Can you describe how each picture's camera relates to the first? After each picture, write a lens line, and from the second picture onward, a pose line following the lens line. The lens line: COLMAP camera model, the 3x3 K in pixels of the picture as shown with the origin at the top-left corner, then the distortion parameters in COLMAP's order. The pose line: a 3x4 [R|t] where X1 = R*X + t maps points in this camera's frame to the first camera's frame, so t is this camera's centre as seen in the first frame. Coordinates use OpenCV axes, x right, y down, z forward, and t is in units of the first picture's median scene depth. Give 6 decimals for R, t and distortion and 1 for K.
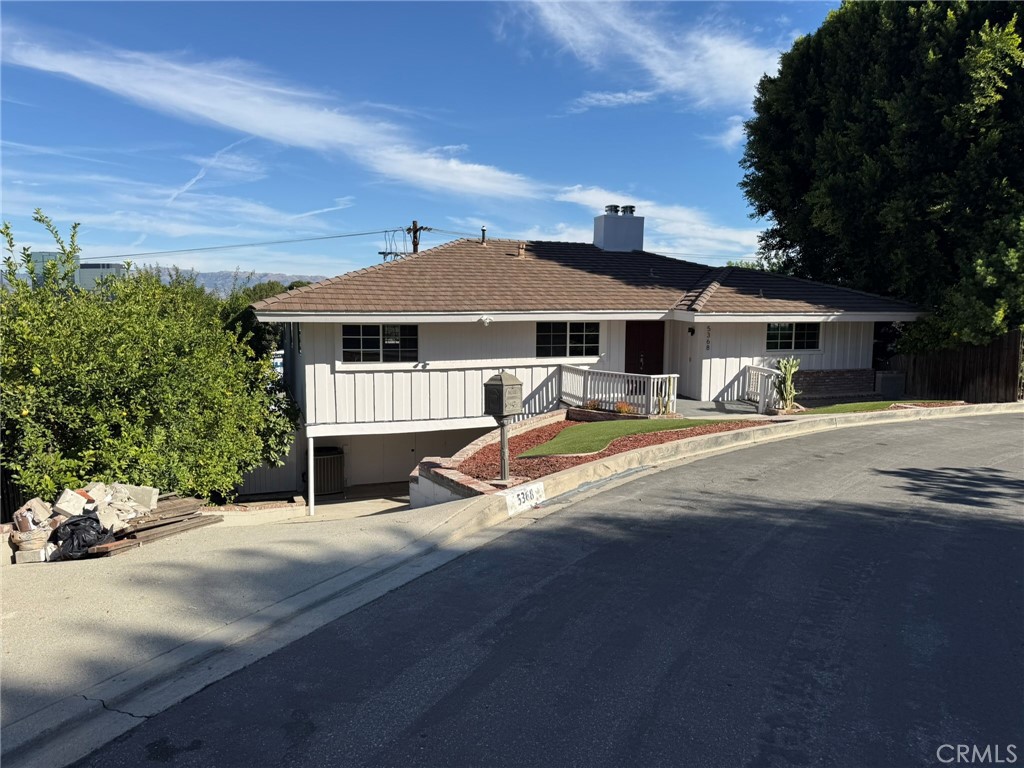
lens RADIAL K [[720.3, 0, 515.4], [0, 720.3, 387.6], [0, 0, 1]] dist [0.075761, -0.084917]
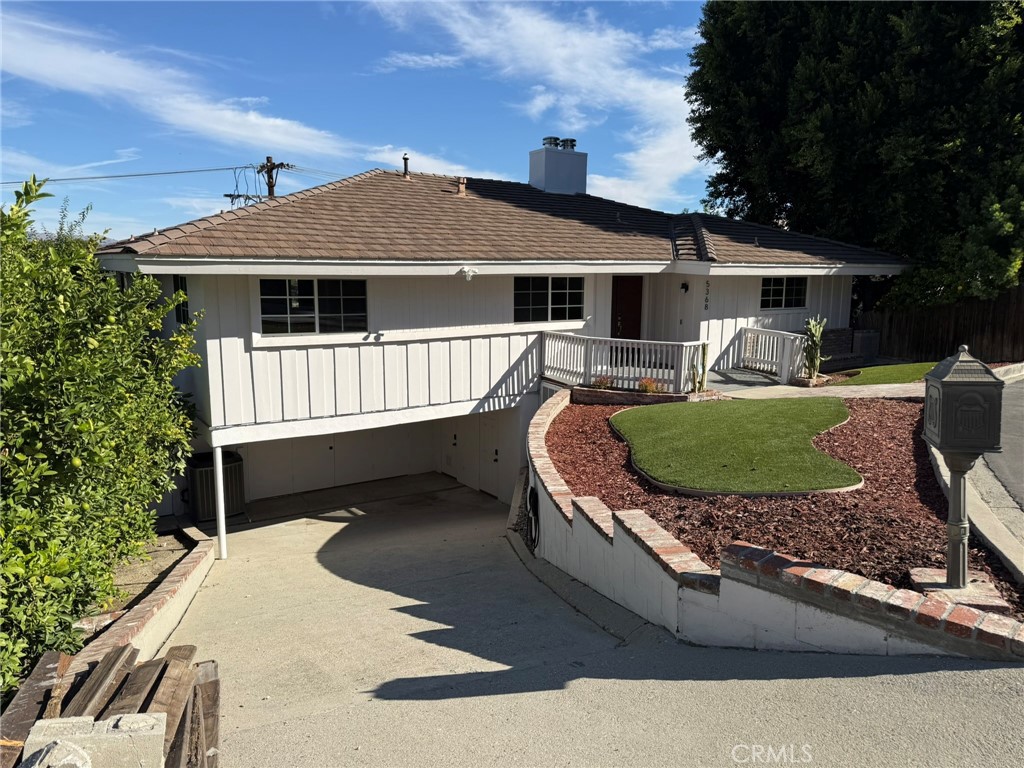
lens RADIAL K [[720.3, 0, 515.4], [0, 720.3, 387.6], [0, 0, 1]] dist [0.075761, -0.084917]
pose [[0.969192, -0.040410, 0.242971, -0.157286], [0.028503, 0.998223, 0.052324, -0.012684], [-0.244653, -0.043787, 0.968621, 0.245879]]
